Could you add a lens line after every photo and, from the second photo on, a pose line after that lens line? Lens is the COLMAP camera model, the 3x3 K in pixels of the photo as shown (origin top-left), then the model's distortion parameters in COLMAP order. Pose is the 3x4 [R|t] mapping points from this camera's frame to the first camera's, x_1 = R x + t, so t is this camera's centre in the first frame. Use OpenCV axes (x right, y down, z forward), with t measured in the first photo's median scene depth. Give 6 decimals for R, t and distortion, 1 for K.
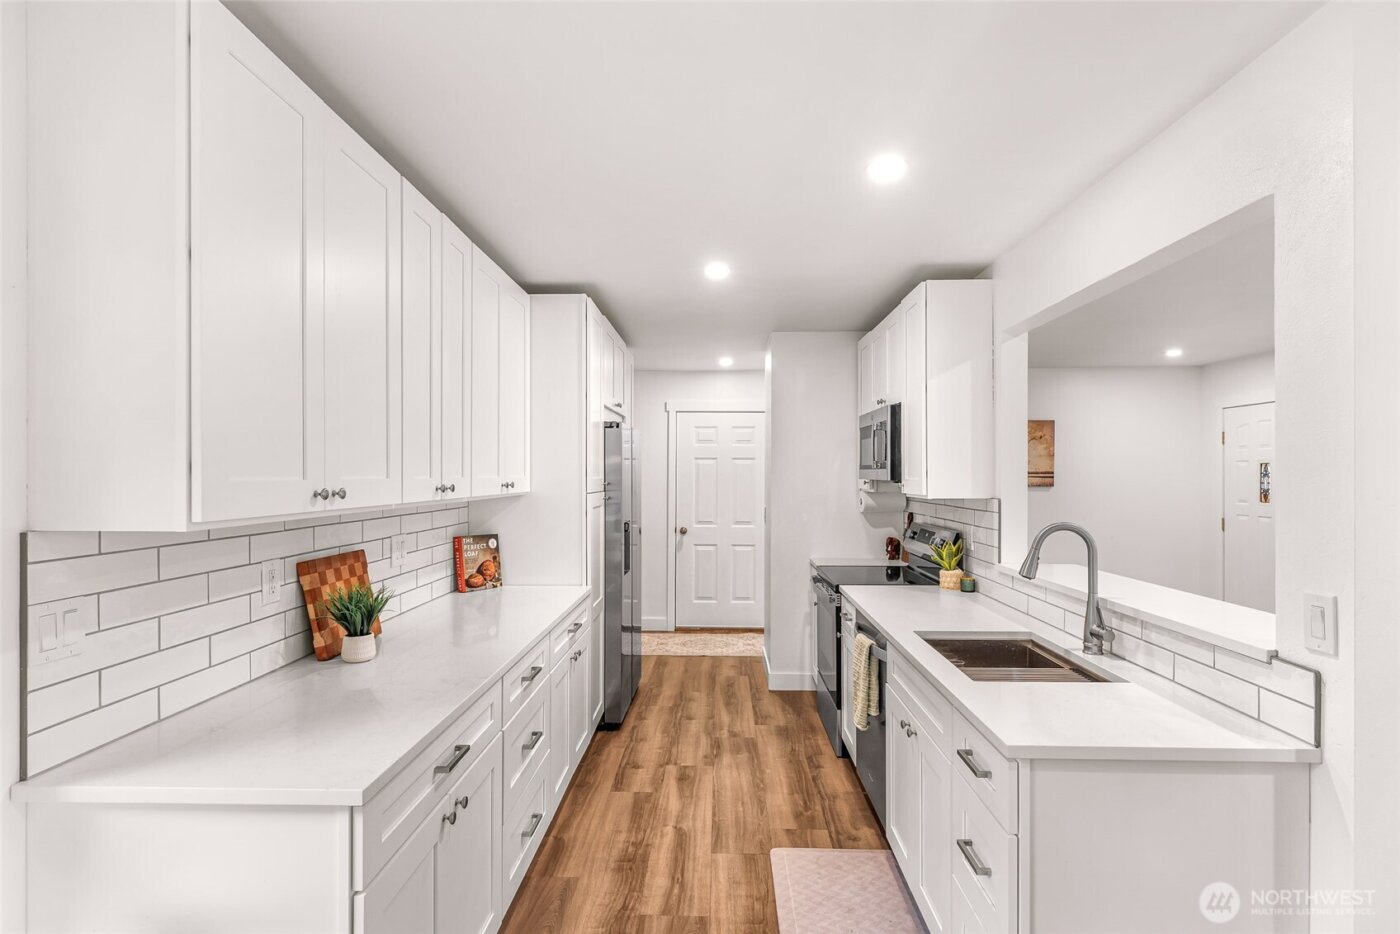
lens RADIAL K [[703.8, 0, 701.0], [0, 703.8, 475.7], [0, 0, 1]] dist [0.001382, -0.000014]
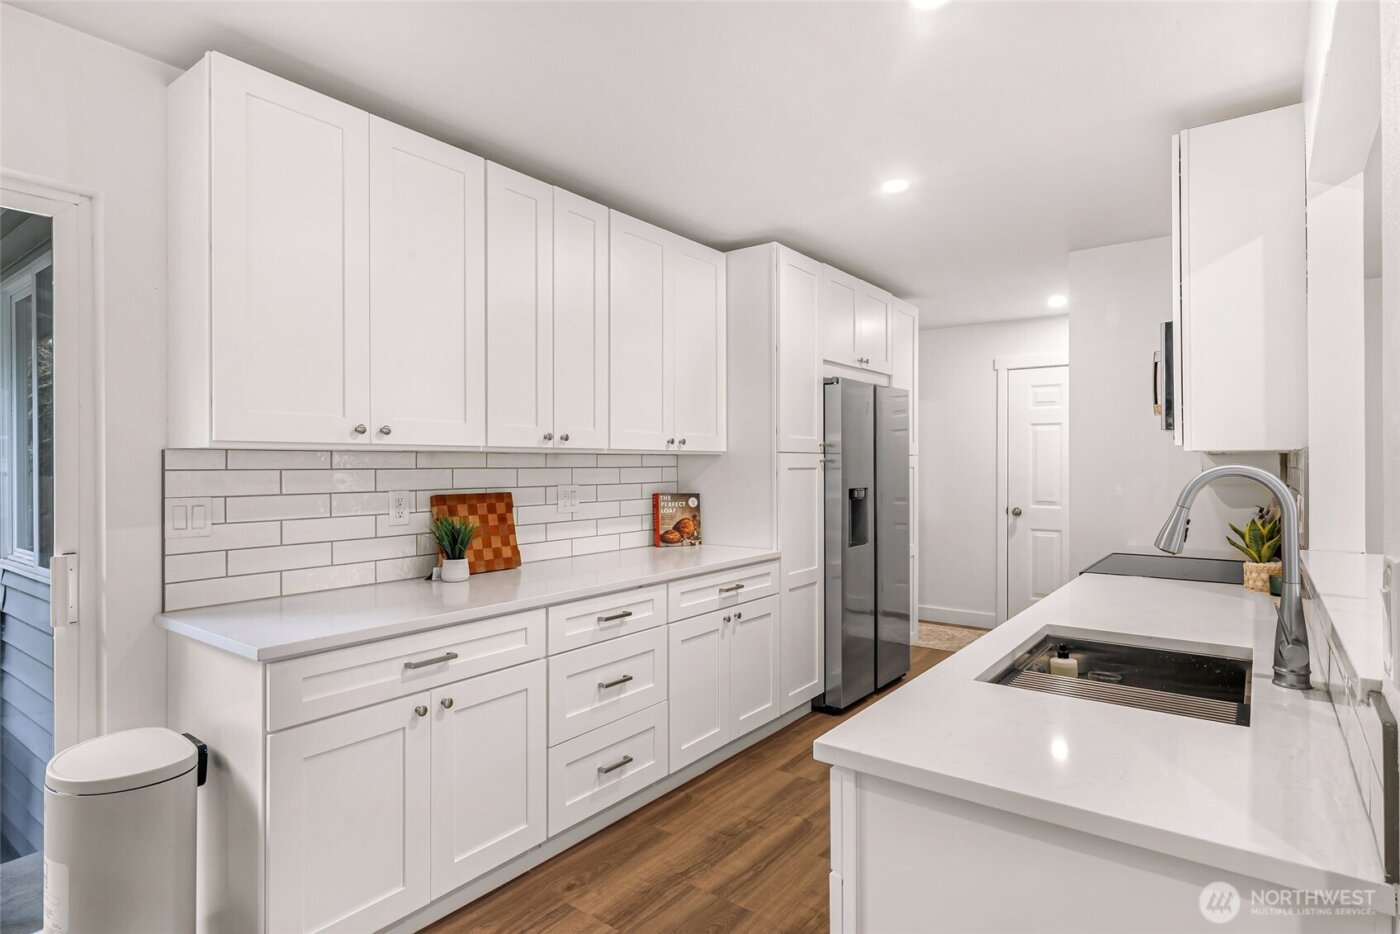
lens RADIAL K [[736.1, 0, 698.4], [0, 736.1, 463.4], [0, 0, 1]] dist [0.001889, 0.000011]
pose [[0.816462, -0.003277, -0.577390, 0.339548], [0.002169, 0.999994, -0.002607, 0.044624], [0.577396, 0.000876, 0.816464, 0.140890]]
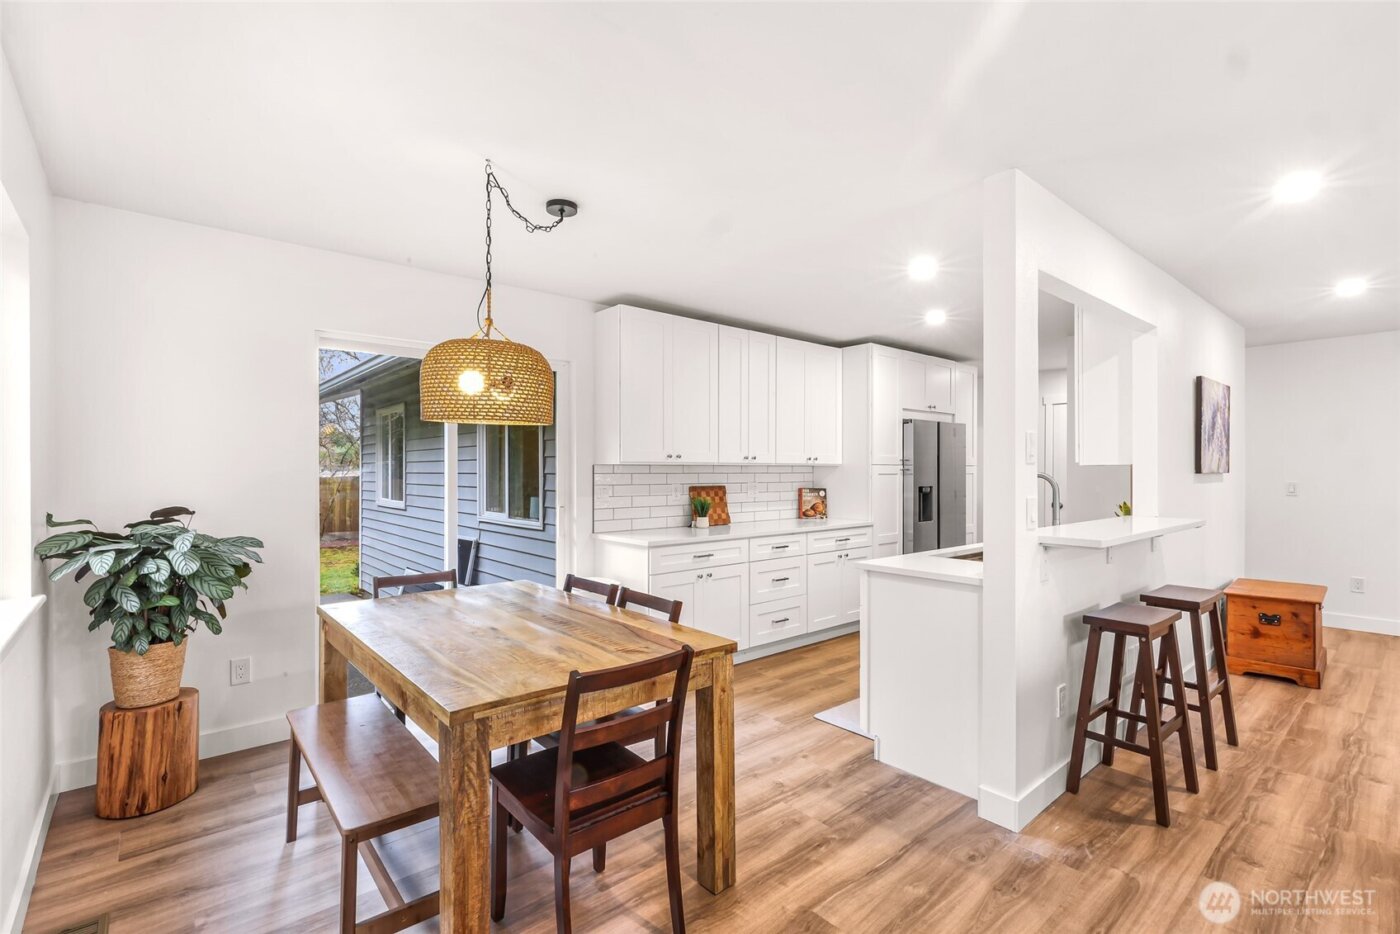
lens RADIAL K [[636.9, 0, 700.0], [0, 636.9, 467.0], [0, 0, 1]] dist [0.001033, -0.000001]
pose [[0.678309, -0.005719, -0.734755, 0.691508], [-0.000148, 0.999969, -0.007920, 0.044759], [0.734777, 0.005480, 0.678286, -0.311496]]
